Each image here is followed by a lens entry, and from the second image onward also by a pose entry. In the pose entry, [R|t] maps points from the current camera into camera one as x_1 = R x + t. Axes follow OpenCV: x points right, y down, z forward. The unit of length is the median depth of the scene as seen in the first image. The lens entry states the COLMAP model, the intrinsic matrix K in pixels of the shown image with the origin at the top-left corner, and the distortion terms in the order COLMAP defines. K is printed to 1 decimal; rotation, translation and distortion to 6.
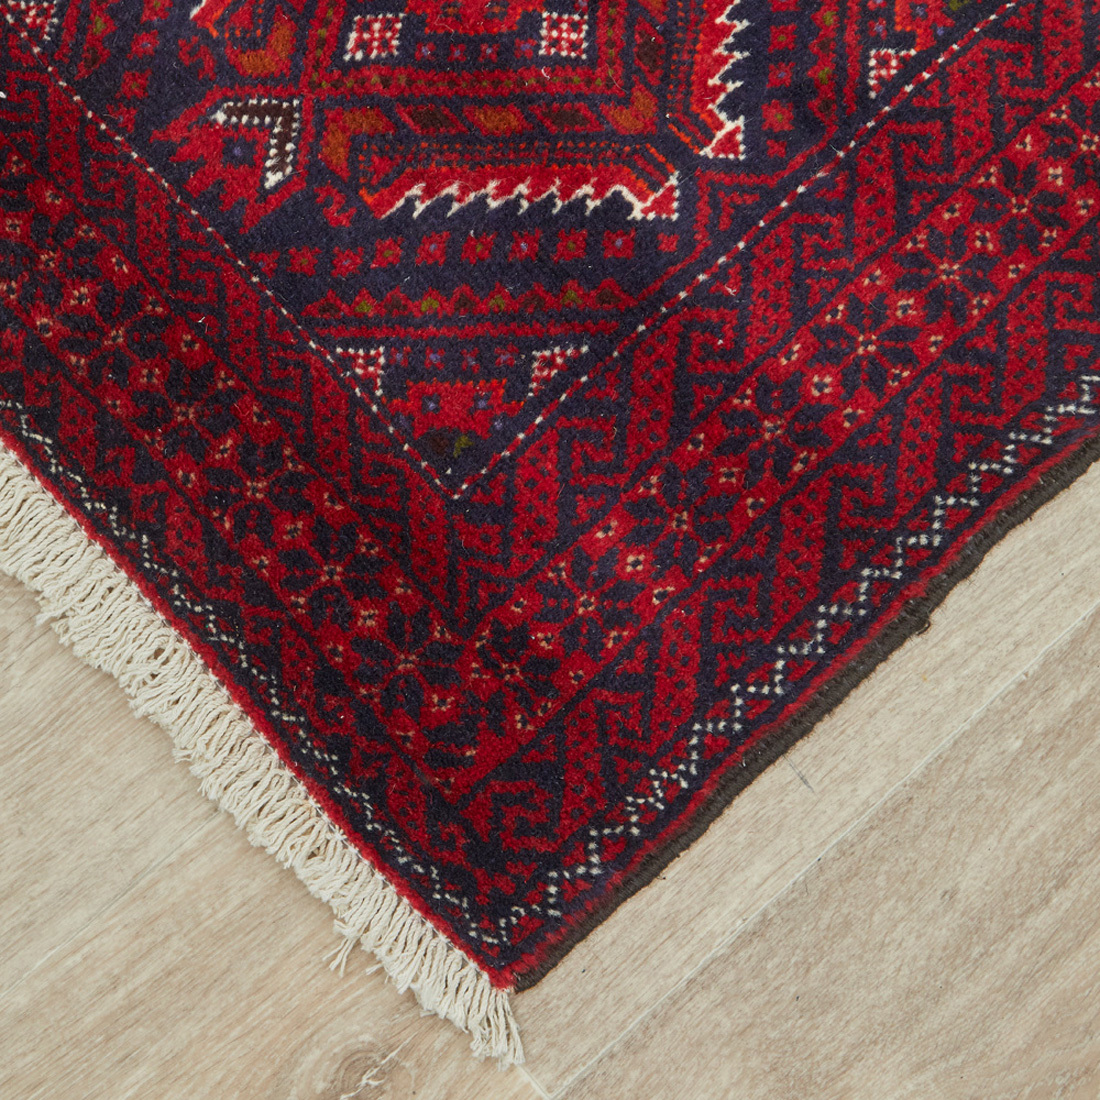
lens RADIAL K [[2140.5, 0, 549.8], [0, 2140.5, 550.1], [0, 0, 1]] dist [-0.071281, 0.000000]
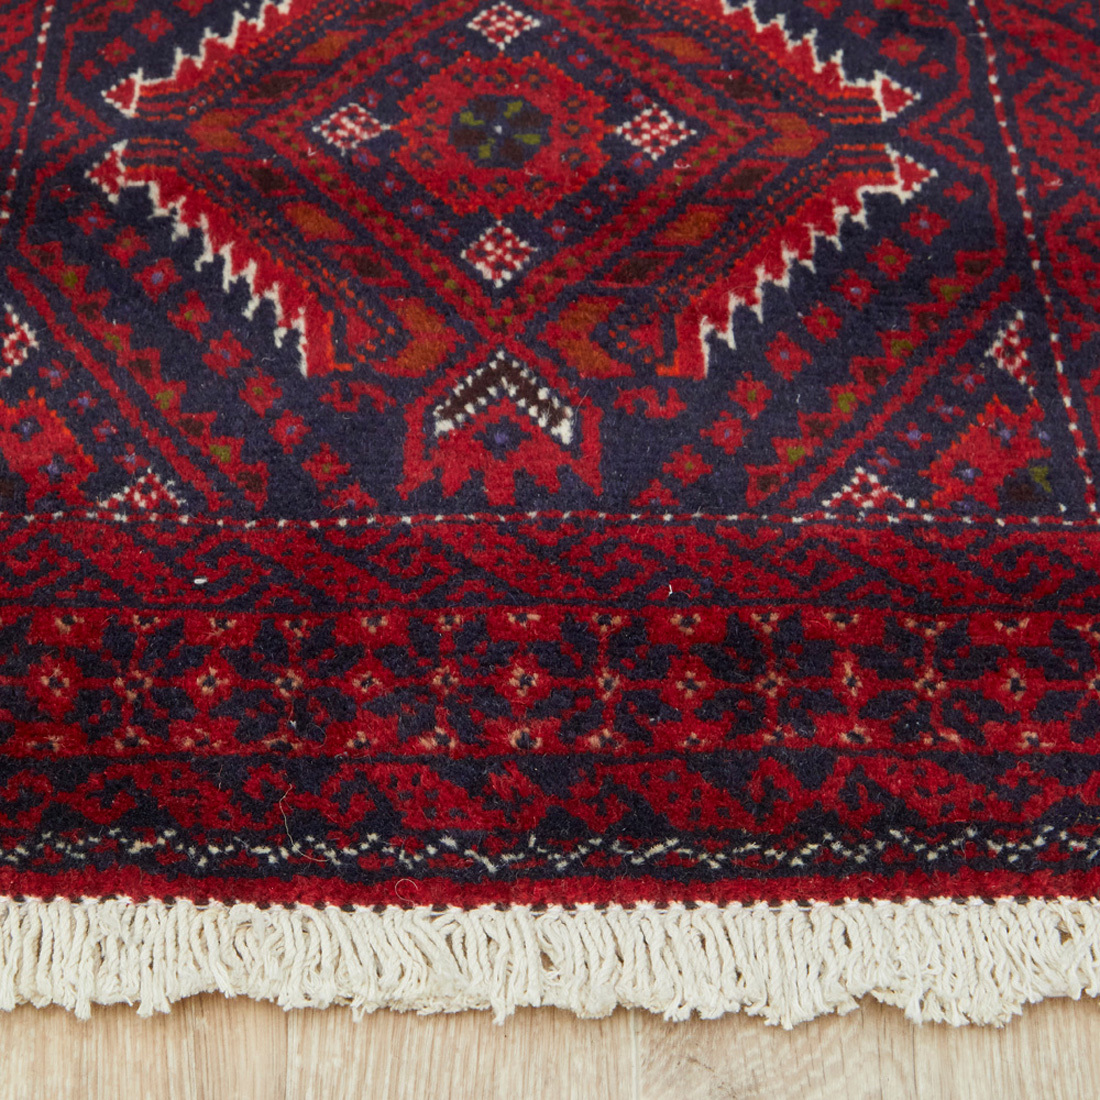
lens RADIAL K [[2140.5, 0, 549.8], [0, 2140.5, 549.3], [0, 0, 1]] dist [-0.071281, 0.000000]
pose [[0.674019, -0.623381, 0.396351, -0.433361], [0.734316, 0.623860, -0.267542, 0.033922], [-0.080487, 0.471376, 0.878252, 0.403049]]
